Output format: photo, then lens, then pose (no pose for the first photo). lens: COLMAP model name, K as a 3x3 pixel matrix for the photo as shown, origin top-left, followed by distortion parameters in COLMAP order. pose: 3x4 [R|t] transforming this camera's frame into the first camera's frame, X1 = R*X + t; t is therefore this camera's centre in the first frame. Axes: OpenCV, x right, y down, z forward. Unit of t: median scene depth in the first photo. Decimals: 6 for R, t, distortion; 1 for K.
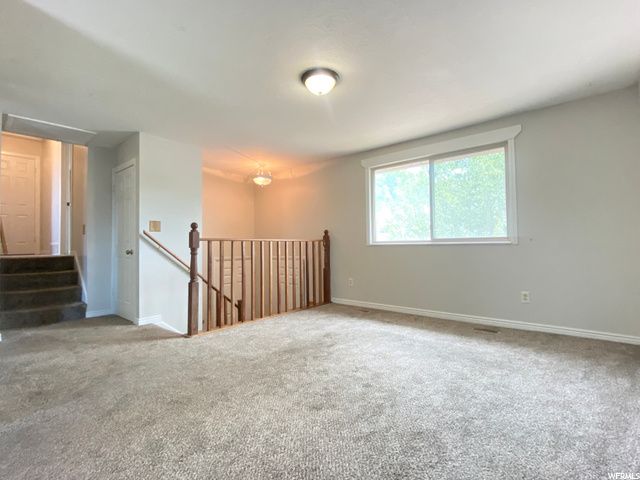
lens RADIAL K [[305.9, 0, 320.6], [0, 305.9, 237.4], [0, 0, 1]] dist [0.009574, -0.009919]
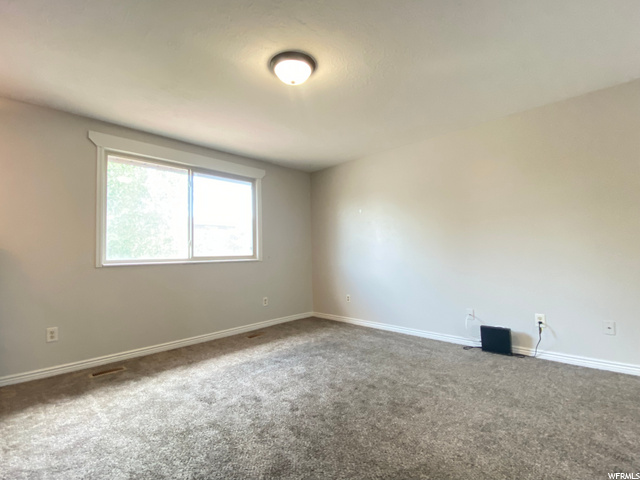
lens RADIAL K [[305.9, 0, 318.8], [0, 305.9, 241.0], [0, 0, 1]] dist [0.009574, -0.009919]
pose [[0.064733, 0.050320, 0.996633, -0.601874], [-0.011978, 0.998695, -0.049646, -0.002024], [-0.997831, -0.008724, 0.065252, 0.654018]]
